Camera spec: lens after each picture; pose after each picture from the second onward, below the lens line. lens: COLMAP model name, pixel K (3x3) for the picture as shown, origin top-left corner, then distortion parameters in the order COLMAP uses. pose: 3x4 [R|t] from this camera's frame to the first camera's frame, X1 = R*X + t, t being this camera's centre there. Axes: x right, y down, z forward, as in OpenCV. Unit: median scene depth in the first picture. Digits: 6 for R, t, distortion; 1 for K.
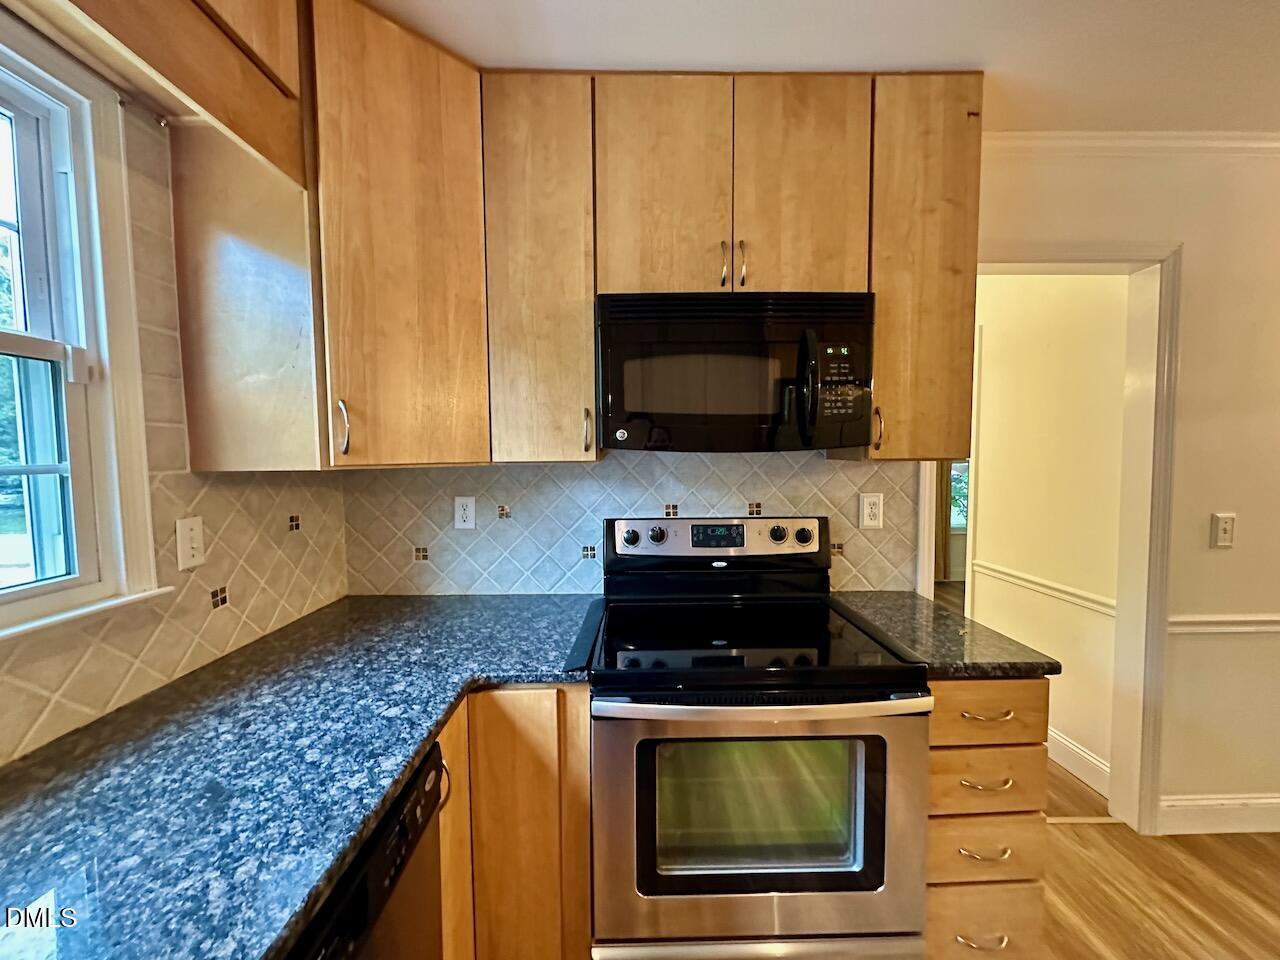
lens RADIAL K [[509.3, 0, 642.0], [0, 509.3, 479.2], [0, 0, 1]] dist [-0.004979, 0.000348]
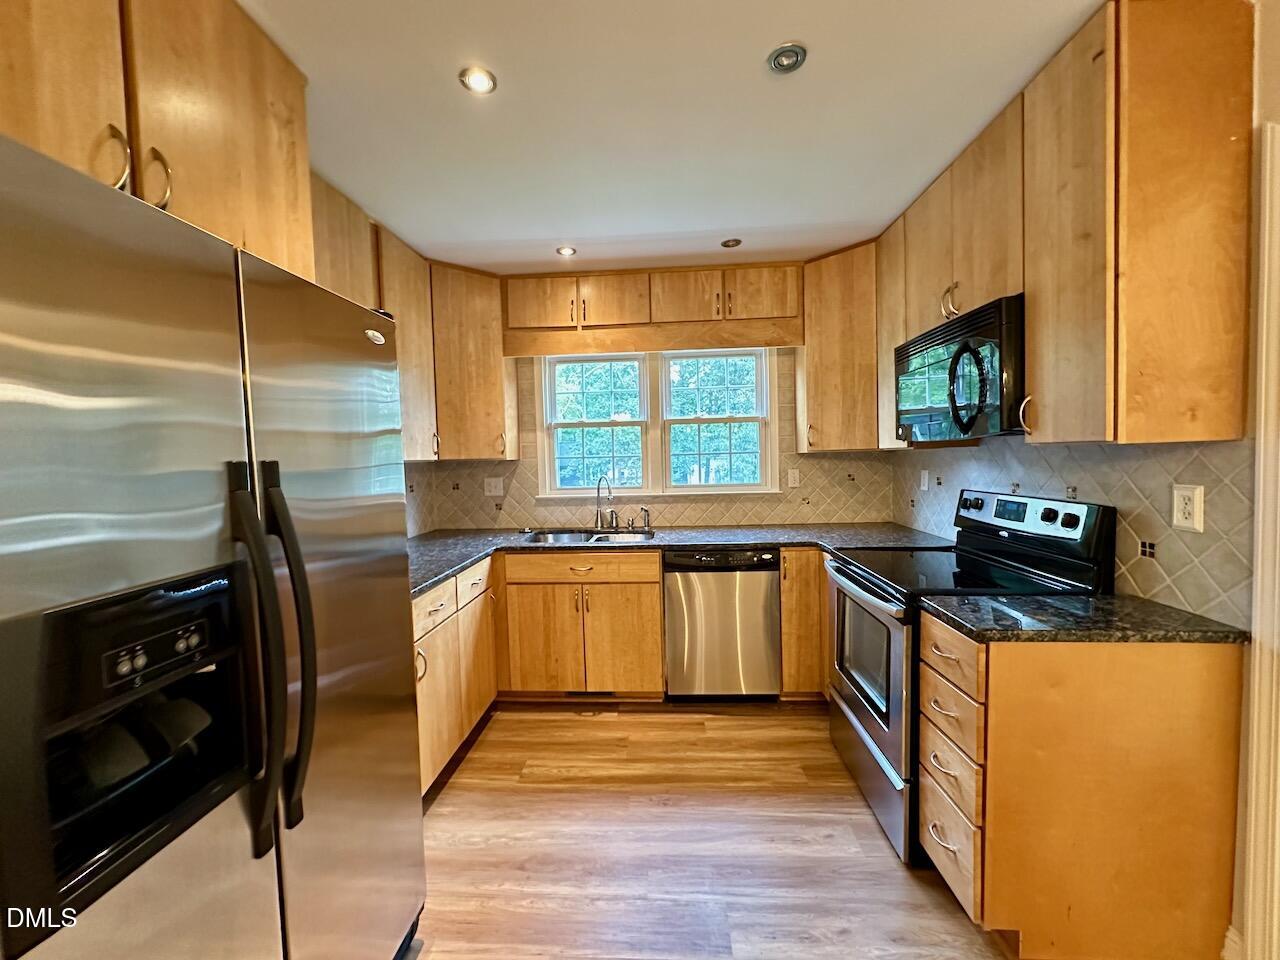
lens RADIAL K [[509.3, 0, 640.2], [0, 509.3, 479.3], [0, 0, 1]] dist [-0.004979, 0.000348]
pose [[-0.065306, 0.054098, -0.996398, 1.372447], [-0.024615, 0.998138, 0.055806, -0.004049], [0.997562, 0.028171, -0.063853, 0.230892]]
